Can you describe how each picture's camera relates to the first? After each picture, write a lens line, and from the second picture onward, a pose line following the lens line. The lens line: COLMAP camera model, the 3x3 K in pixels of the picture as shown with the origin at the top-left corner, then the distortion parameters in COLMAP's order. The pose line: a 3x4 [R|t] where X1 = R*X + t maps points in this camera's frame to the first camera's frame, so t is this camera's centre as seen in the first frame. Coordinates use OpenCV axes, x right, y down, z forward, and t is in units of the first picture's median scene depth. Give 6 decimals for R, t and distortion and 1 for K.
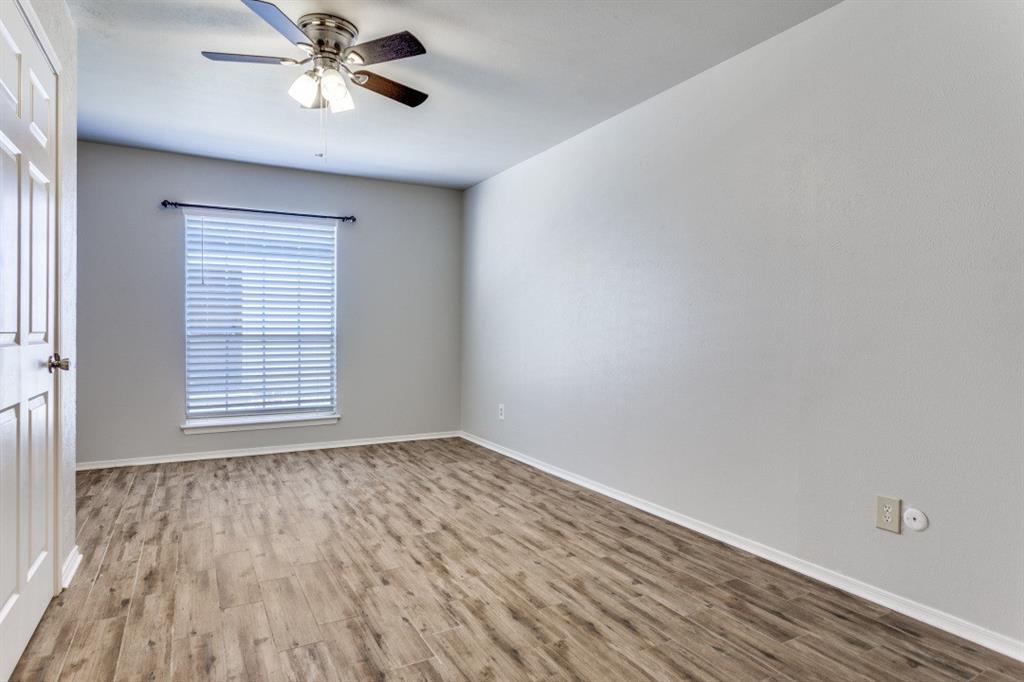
lens RADIAL K [[587.4, 0, 509.6], [0, 587.4, 335.4], [0, 0, 1]] dist [-0.014480, 0.009654]
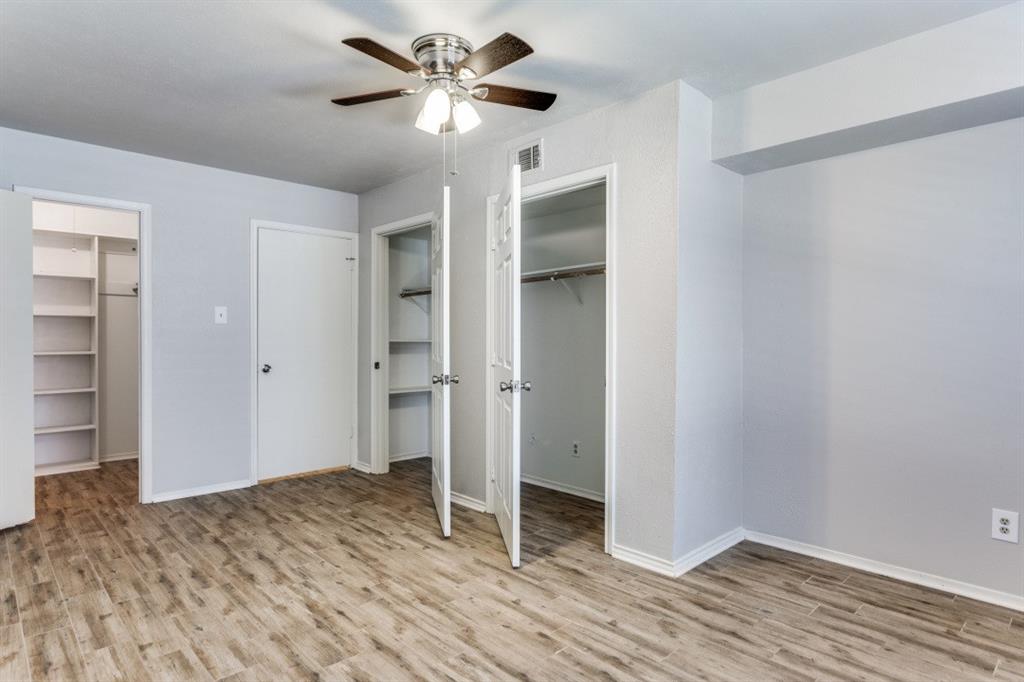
lens RADIAL K [[587.4, 0, 509.2], [0, 587.4, 340.9], [0, 0, 1]] dist [-0.014480, 0.009654]
pose [[-0.970275, -0.007132, -0.241901, -0.202256], [-0.010403, 0.999871, 0.012245, -0.060896], [0.241783, 0.014397, -0.970224, 2.114442]]
